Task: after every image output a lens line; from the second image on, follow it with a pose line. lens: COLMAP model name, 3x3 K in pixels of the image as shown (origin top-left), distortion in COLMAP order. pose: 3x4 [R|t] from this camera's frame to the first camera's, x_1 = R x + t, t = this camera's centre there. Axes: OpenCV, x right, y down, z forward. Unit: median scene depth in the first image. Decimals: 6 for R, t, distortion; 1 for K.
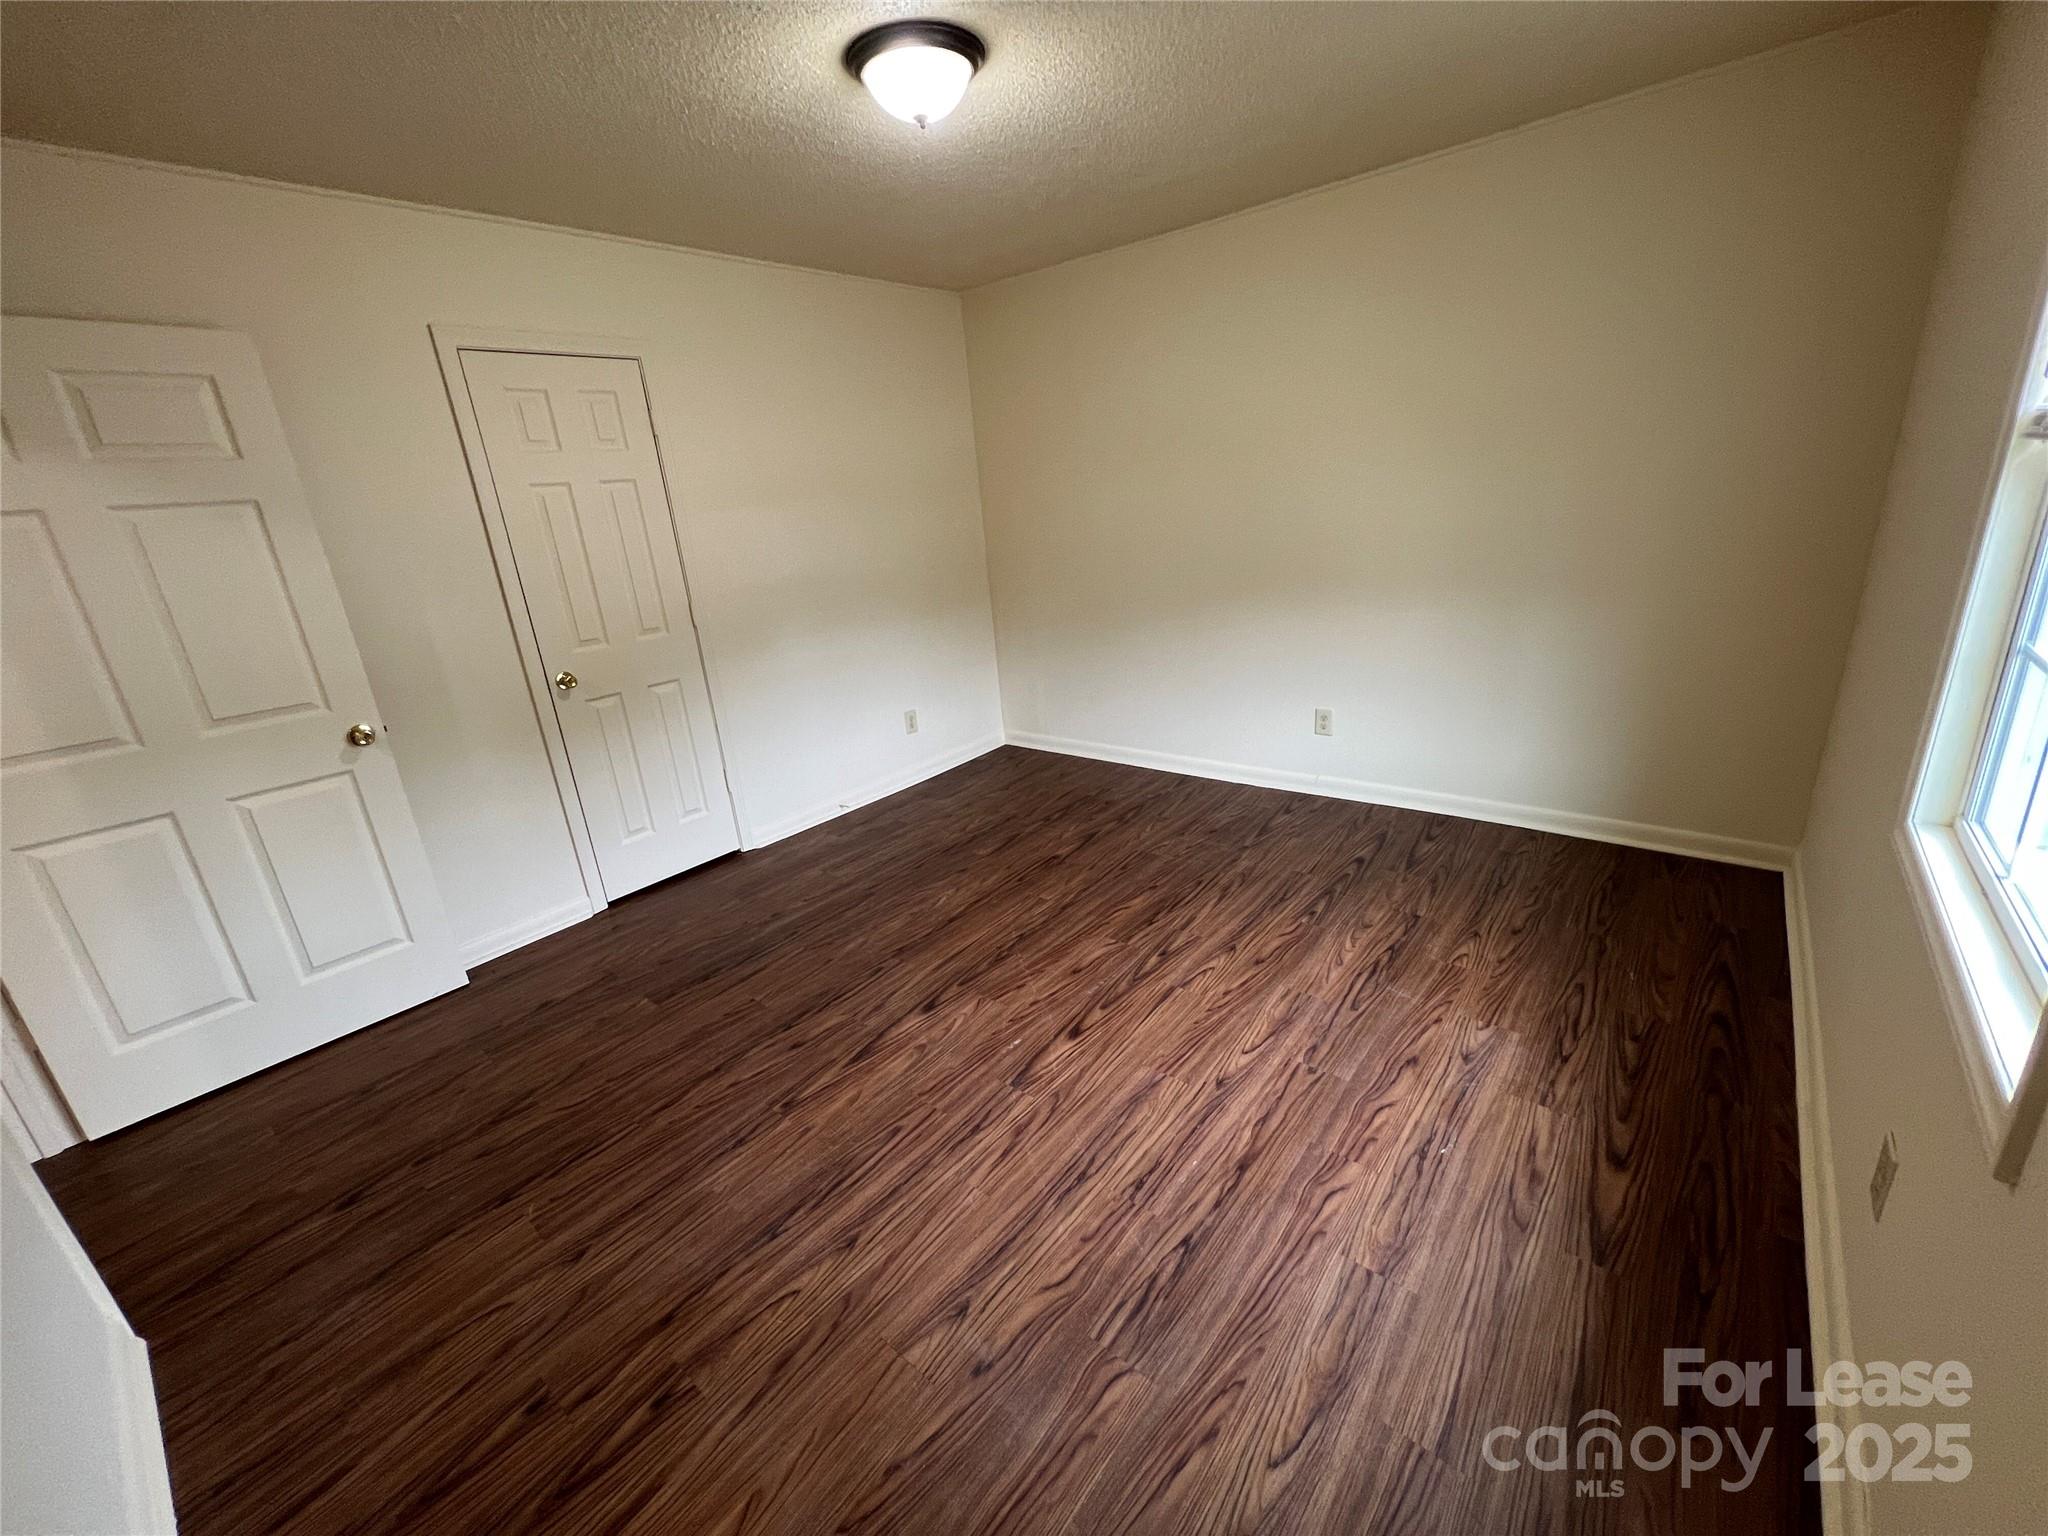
lens RADIAL K [[827.4, 0, 1022.7], [0, 827.4, 766.0], [0, 0, 1]] dist [-0.002138, 0.000121]
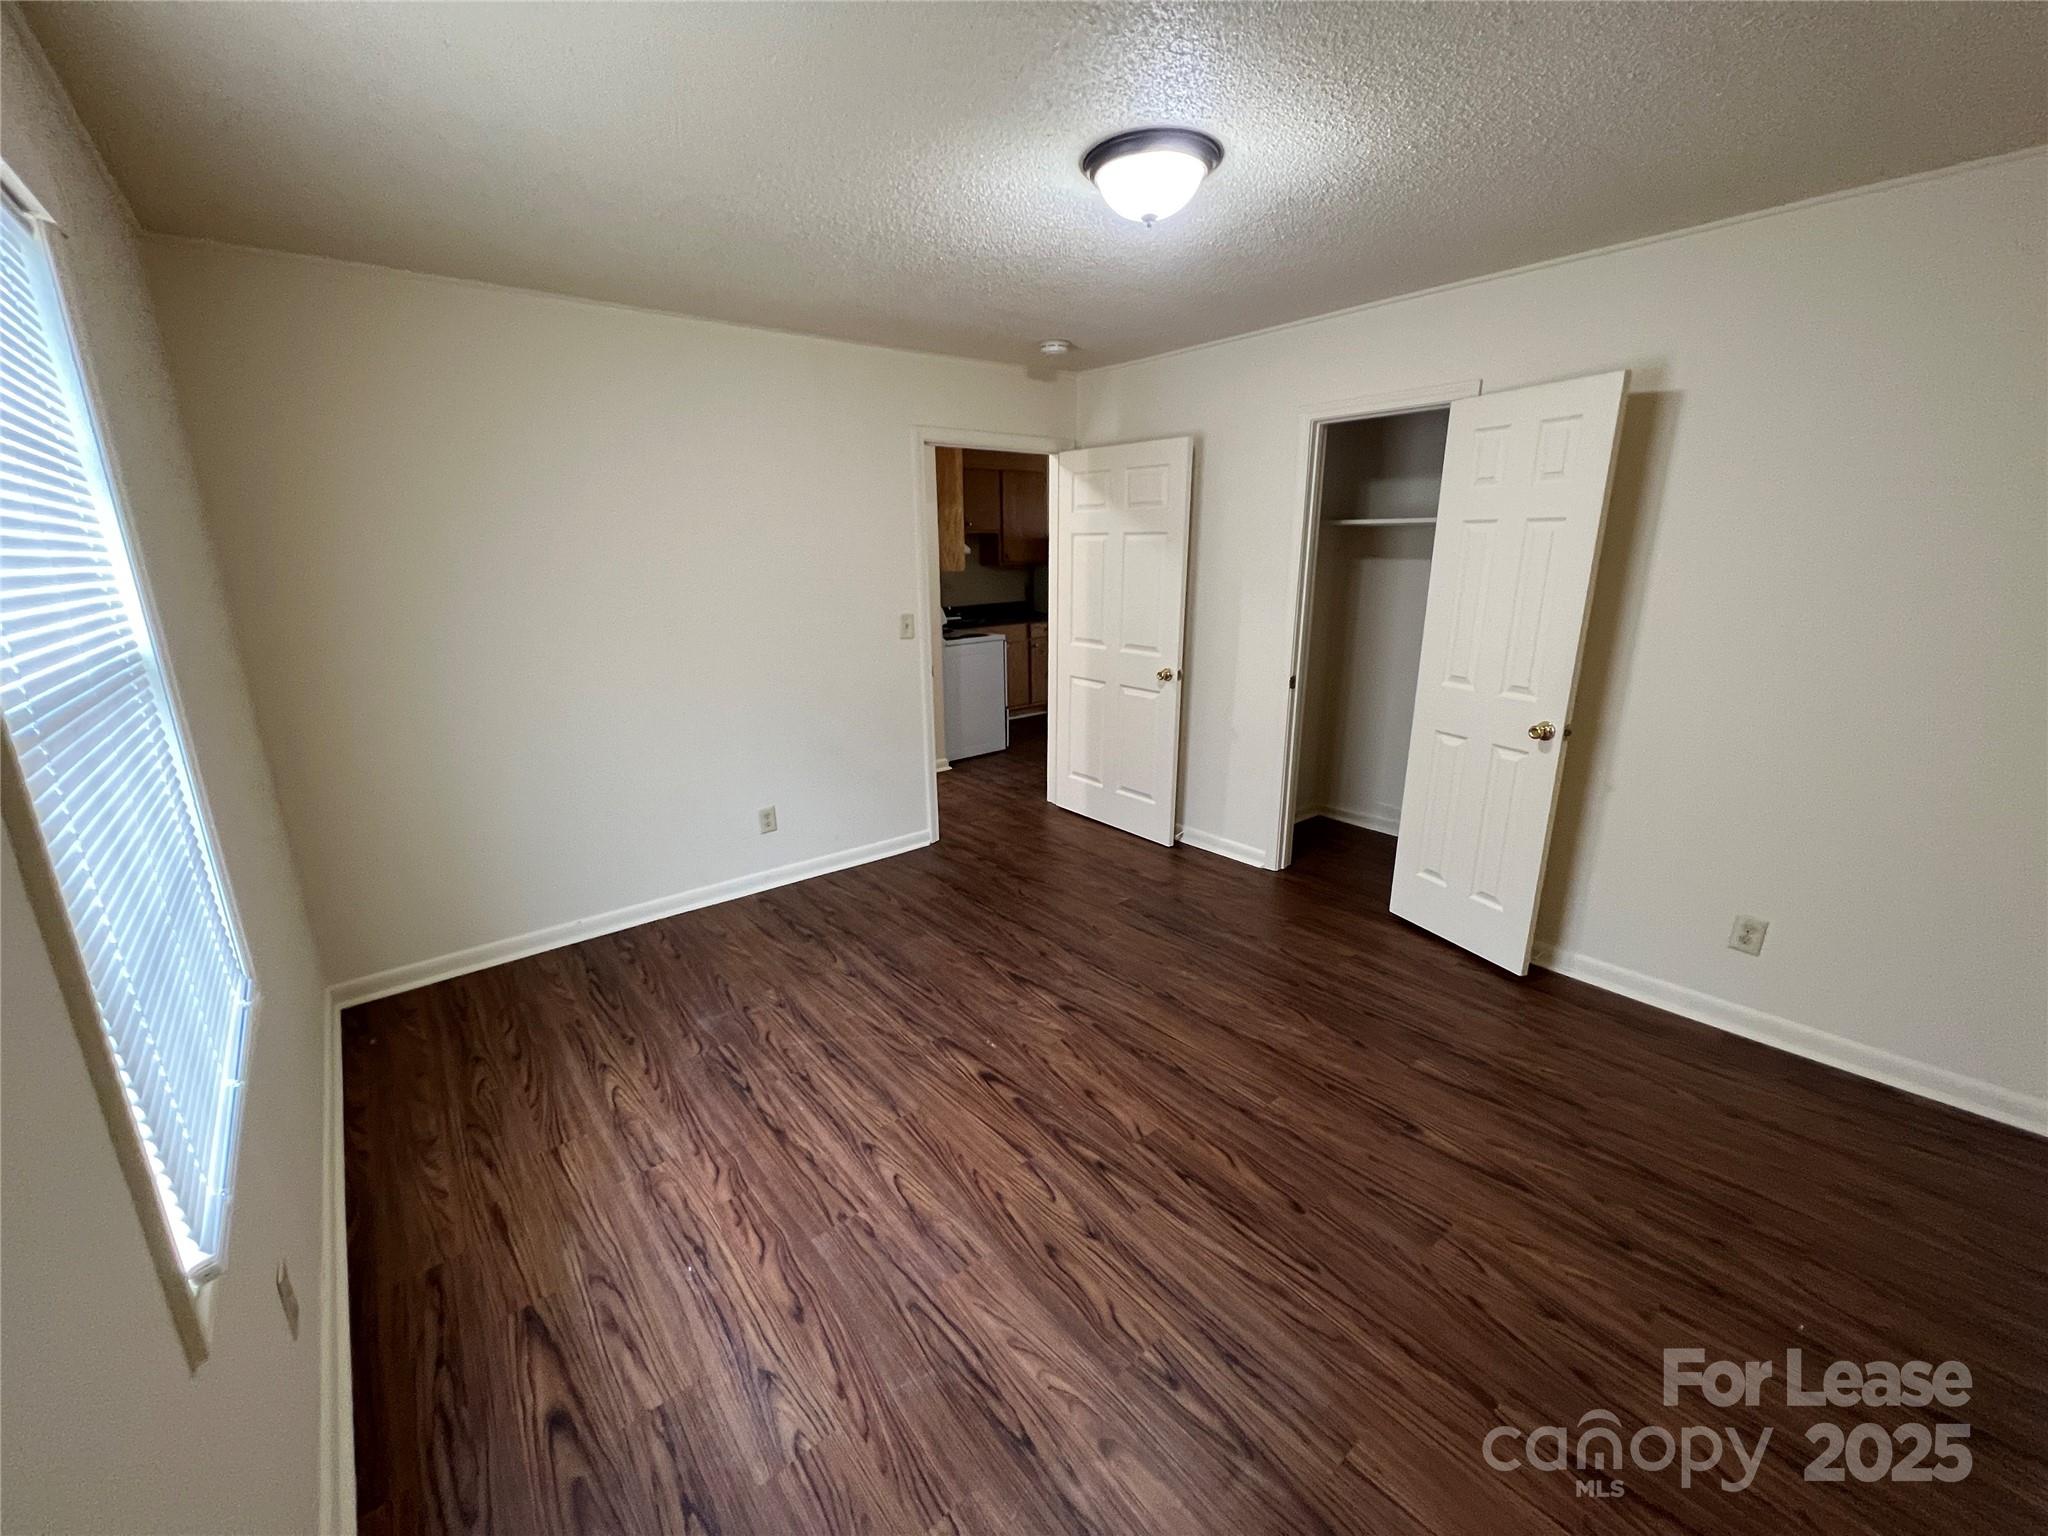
lens RADIAL K [[827.4, 0, 1023.4], [0, 827.4, 775.8], [0, 0, 1]] dist [-0.002138, 0.000121]
pose [[-0.194193, 0.344122, -0.918623, 1.029702], [-0.286058, 0.875884, 0.388584, -0.513030], [0.938328, 0.338240, -0.071651, 1.119553]]
